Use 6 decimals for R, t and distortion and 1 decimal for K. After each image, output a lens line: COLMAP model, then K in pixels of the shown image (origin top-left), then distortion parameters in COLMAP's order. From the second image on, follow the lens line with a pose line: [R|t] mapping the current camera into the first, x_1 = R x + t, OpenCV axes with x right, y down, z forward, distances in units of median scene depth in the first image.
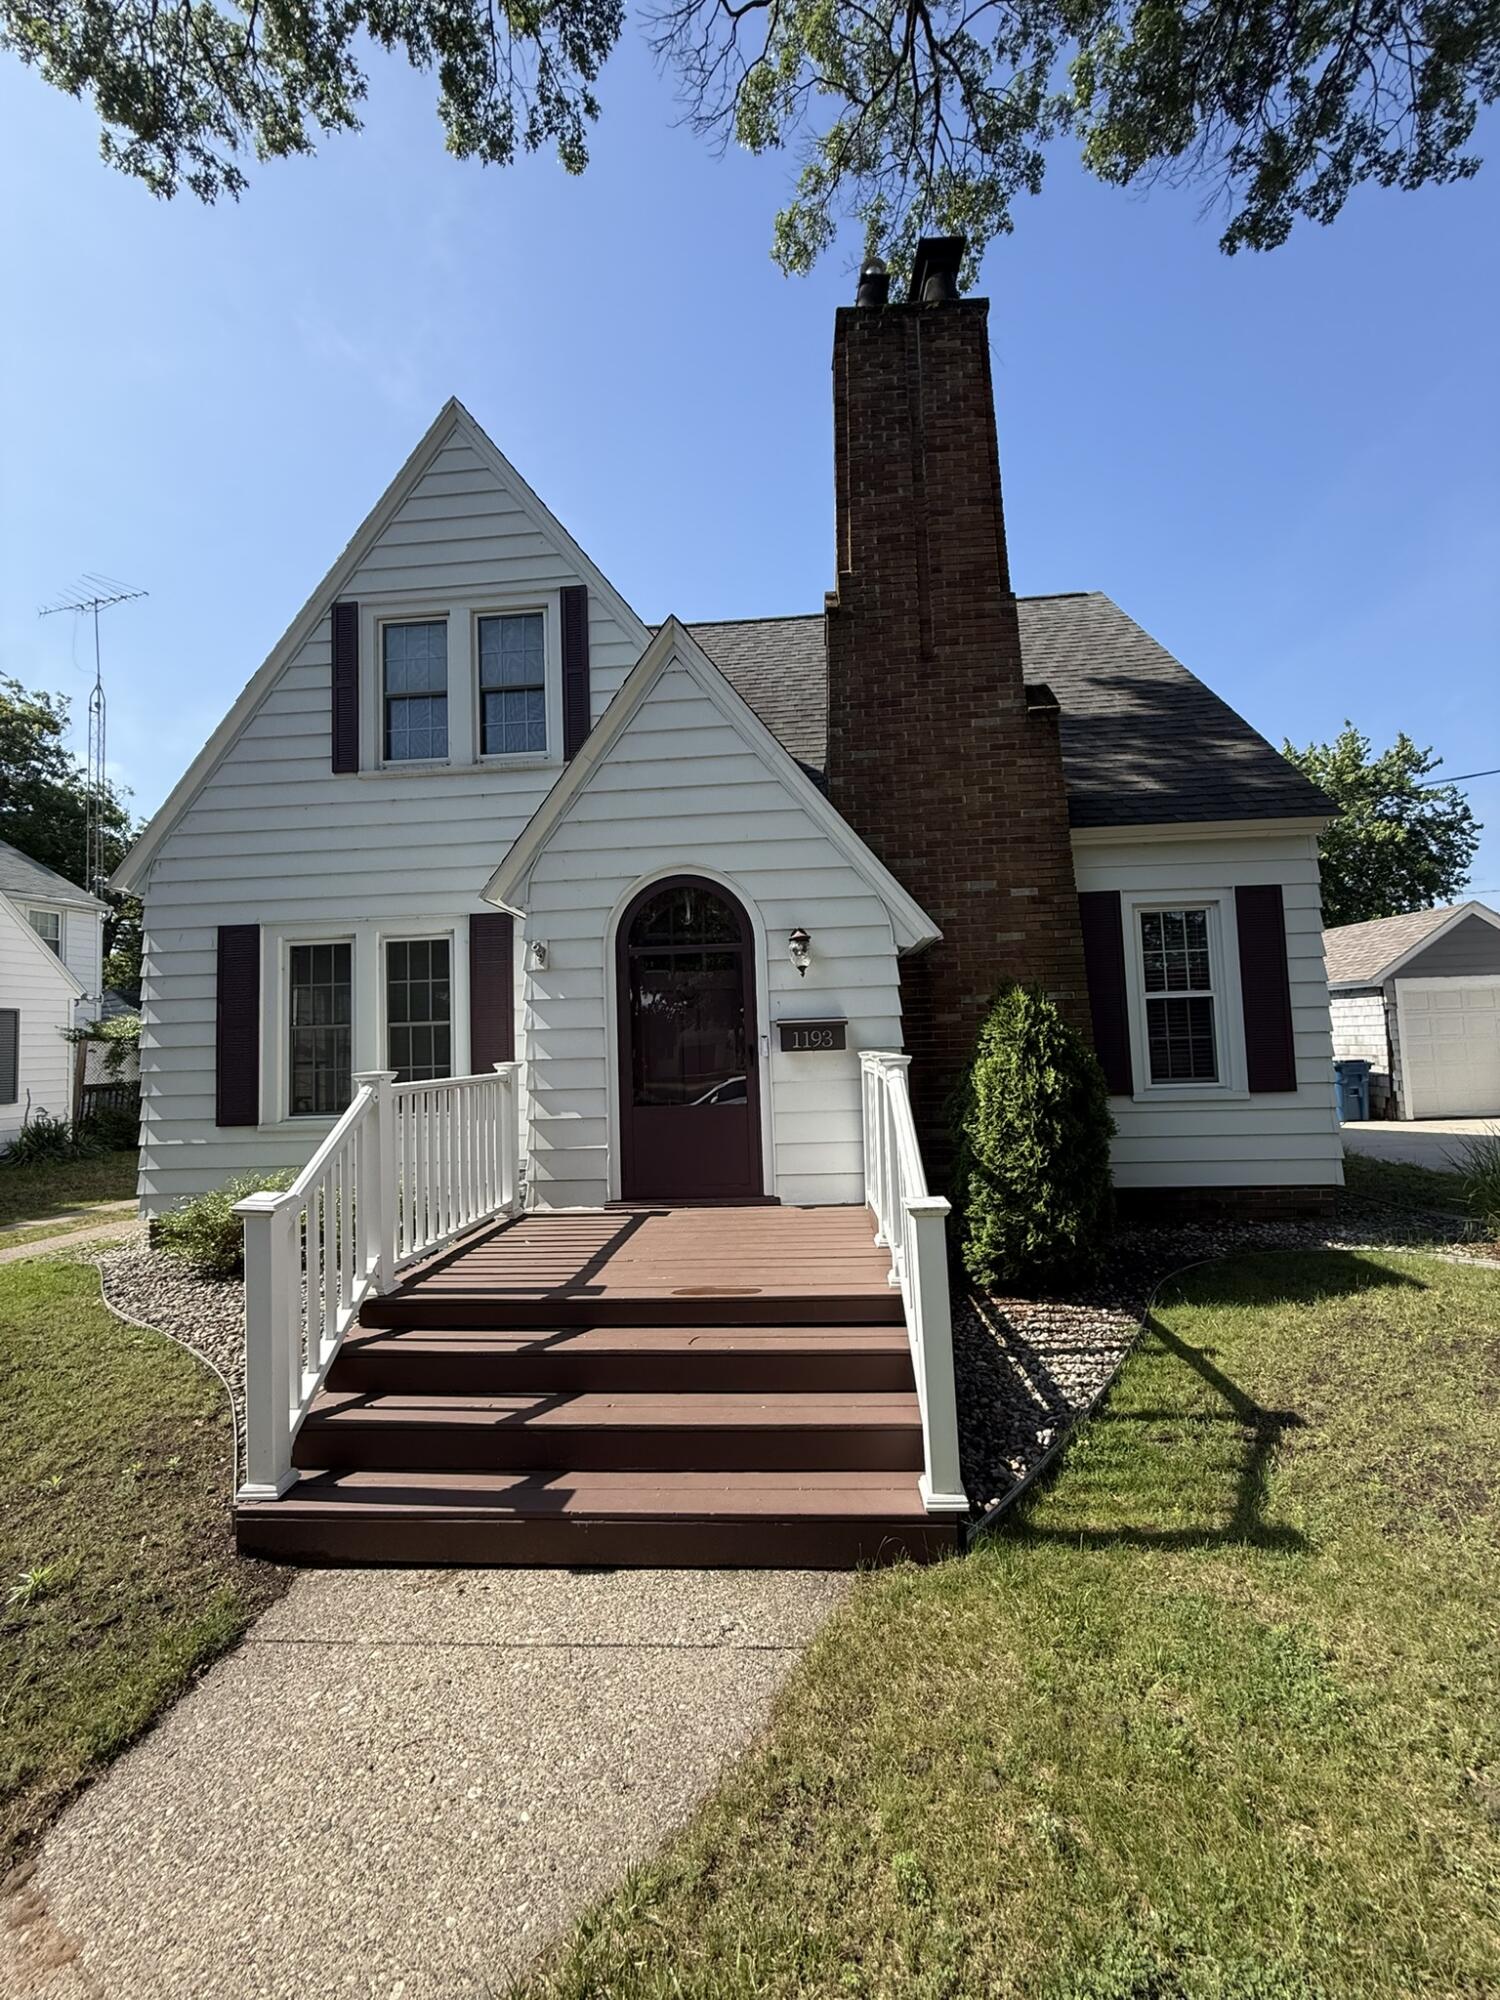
lens RADIAL K [[801.2, 0, 743.4], [0, 801.2, 994.9], [0, 0, 1]] dist [0.000026, 0.000082]
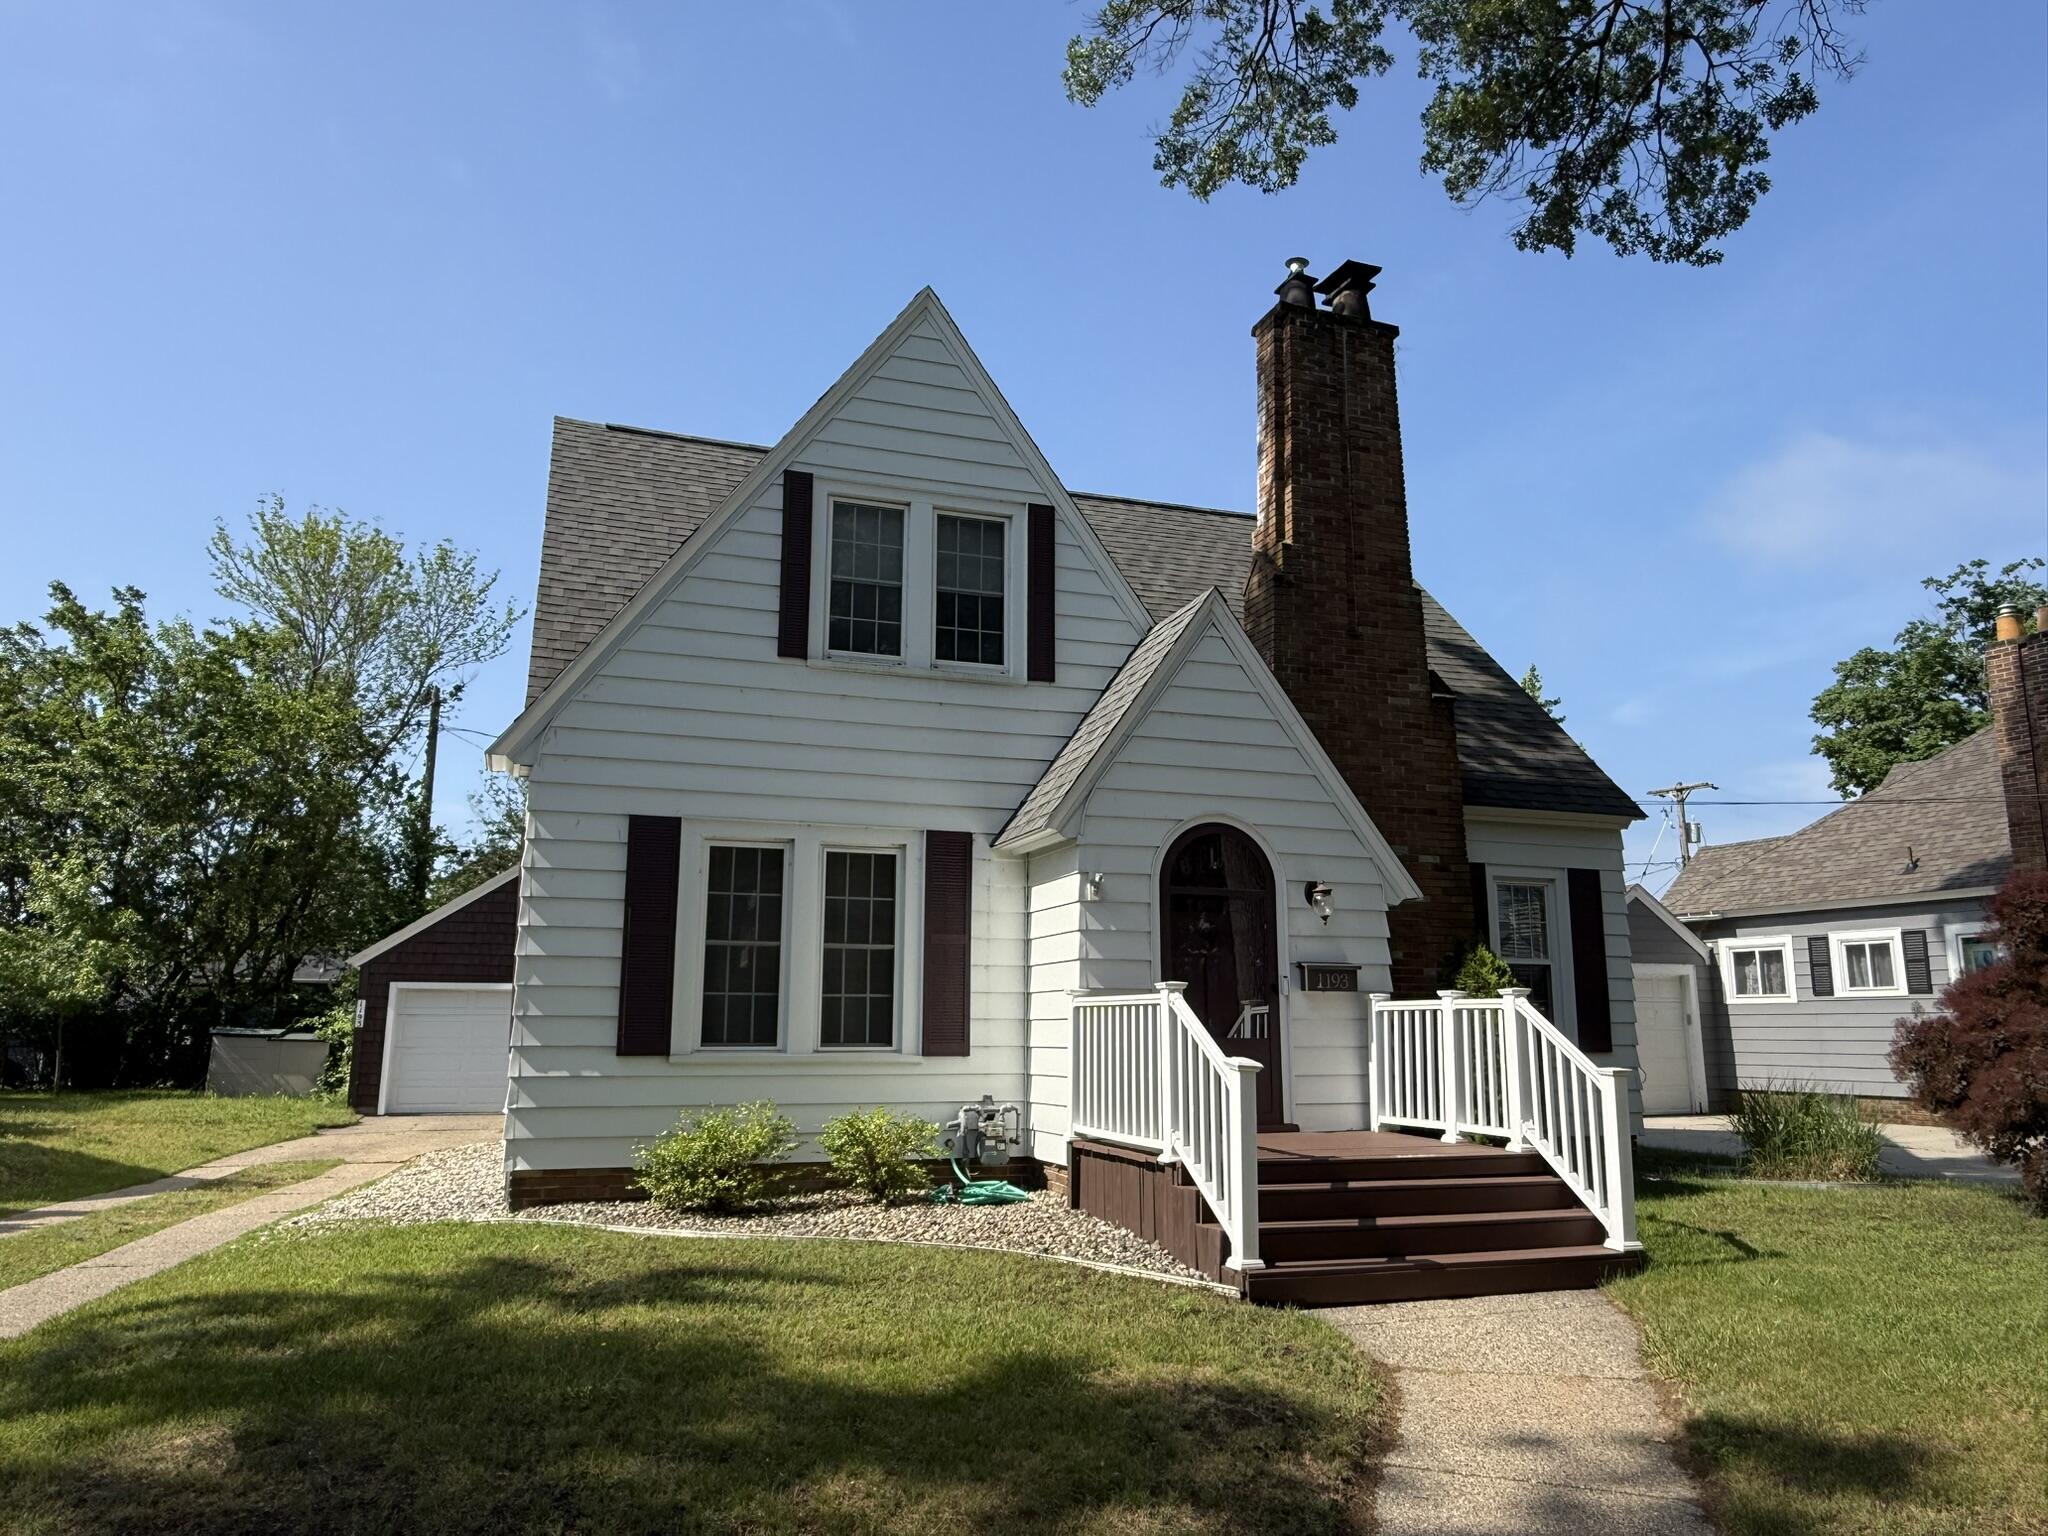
lens RADIAL K [[1390.4, 0, 1024.0], [0, 1390.4, 768.0], [0, 0, 1]] dist [0.002740, 0.000485]
pose [[0.917965, 0.109641, 0.381208, -0.850914], [-0.059841, 0.988319, -0.140157, 0.046195], [-0.392123, 0.105847, 0.913803, -0.510062]]
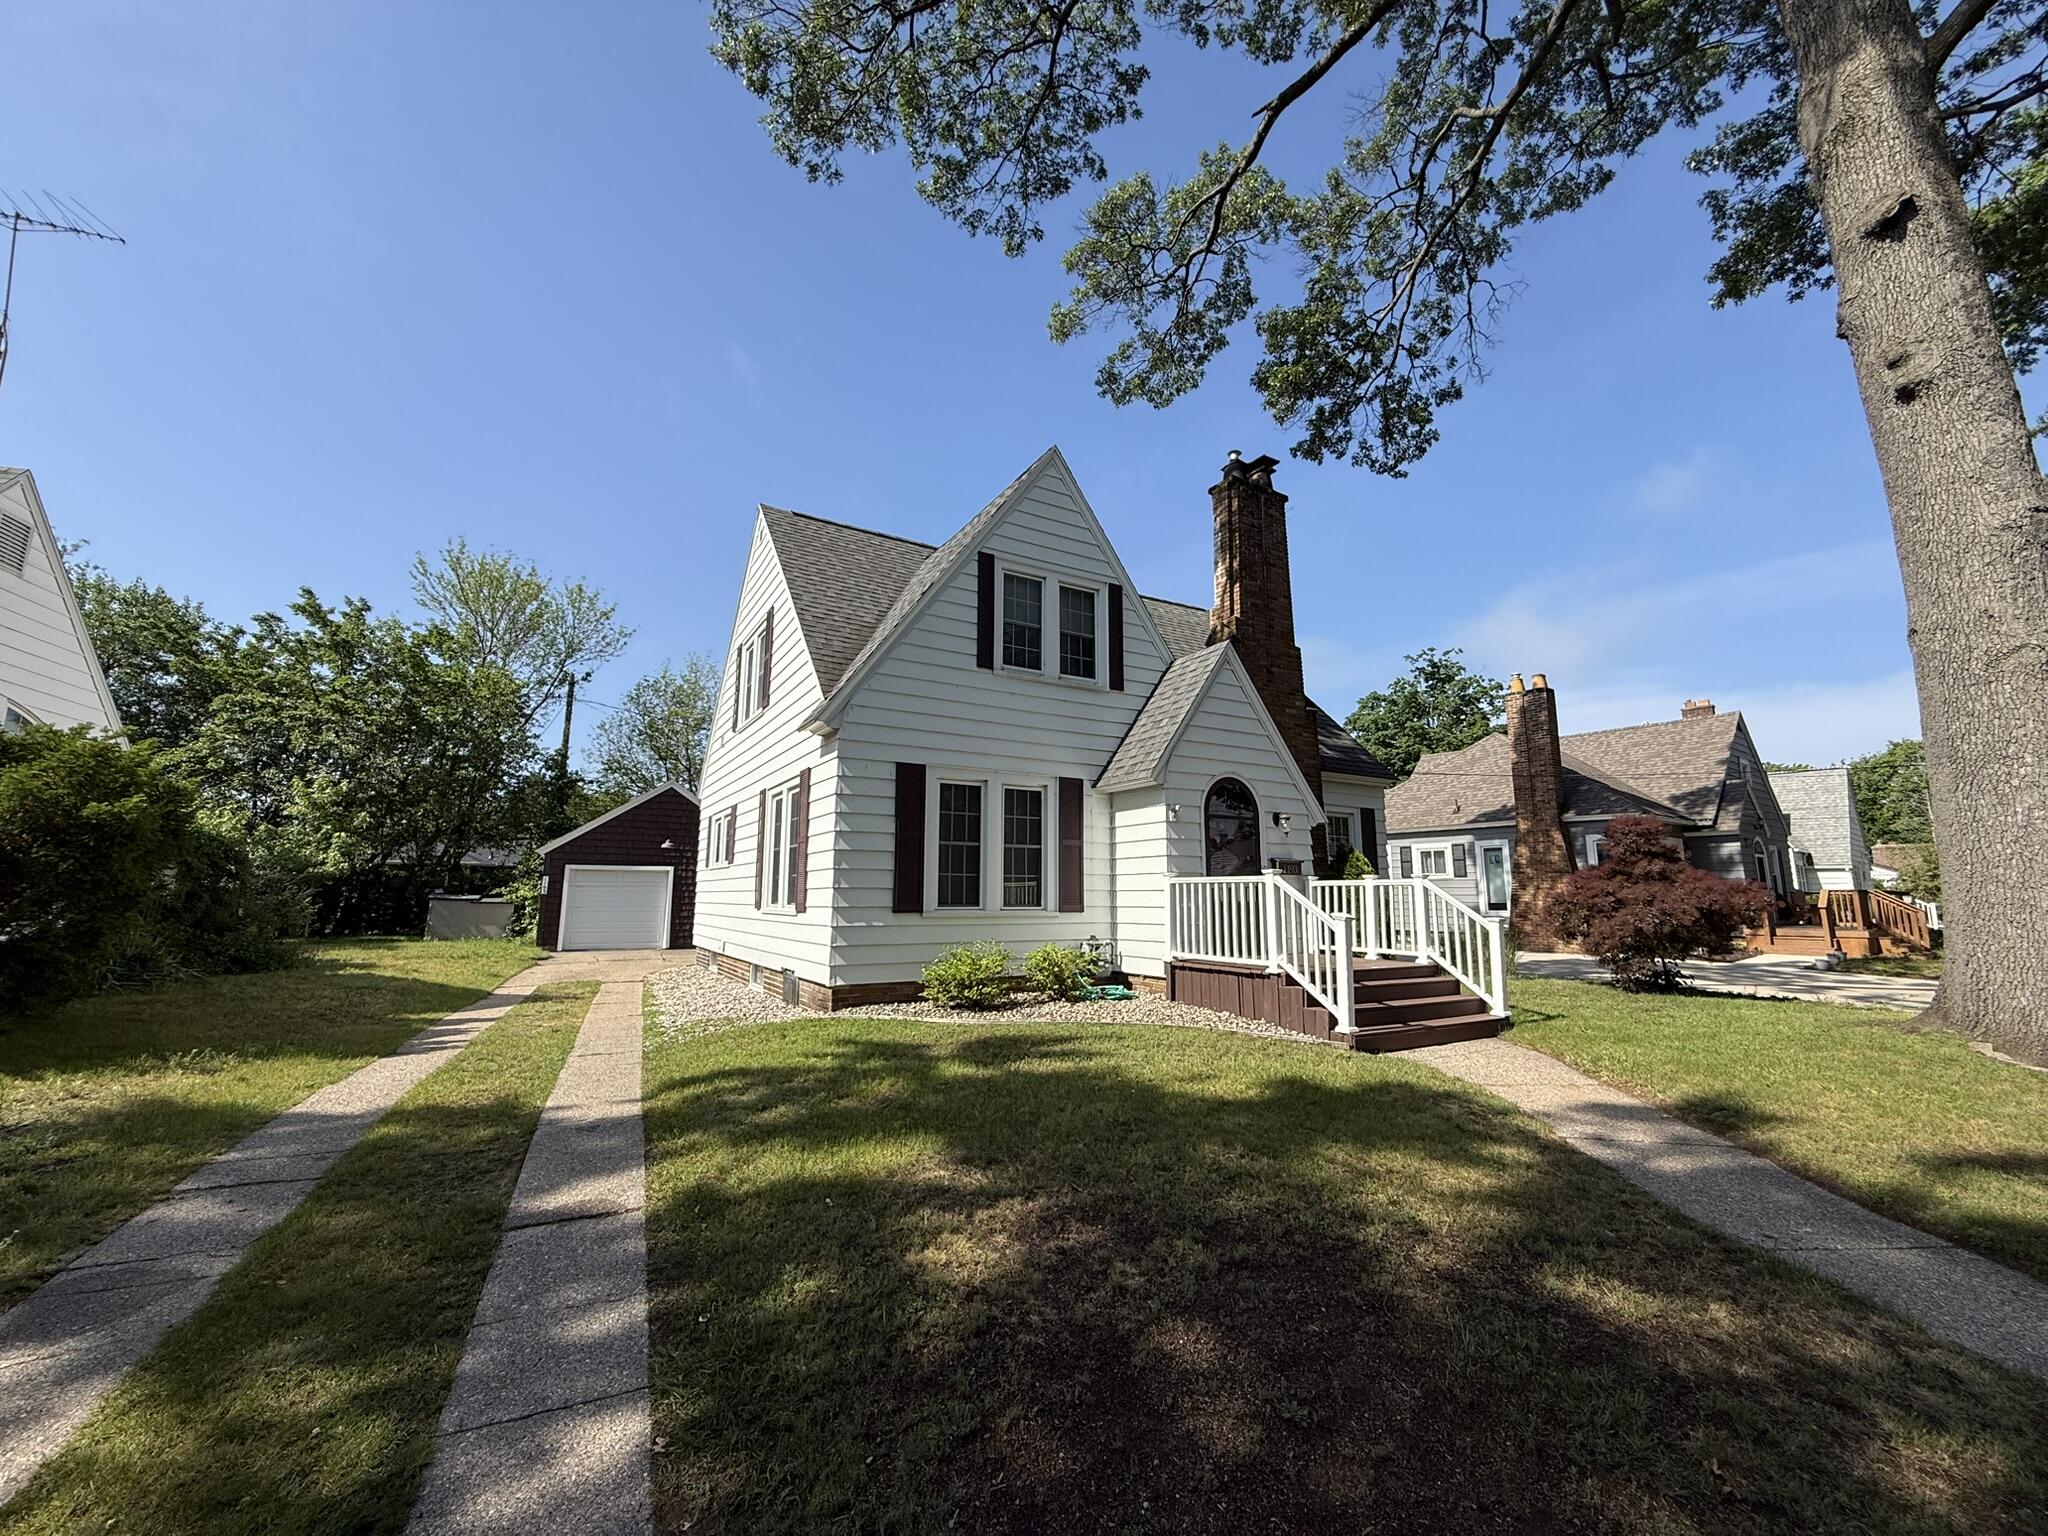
lens RADIAL K [[820.5, 0, 1024.0], [0, 820.5, 768.0], [0, 0, 1]] dist [0.000026, 0.000082]
pose [[0.824001, 0.124152, 0.552818, -1.255809], [-0.068018, 0.990317, -0.121021, 0.076271], [-0.562490, 0.062119, 0.824467, -0.252225]]
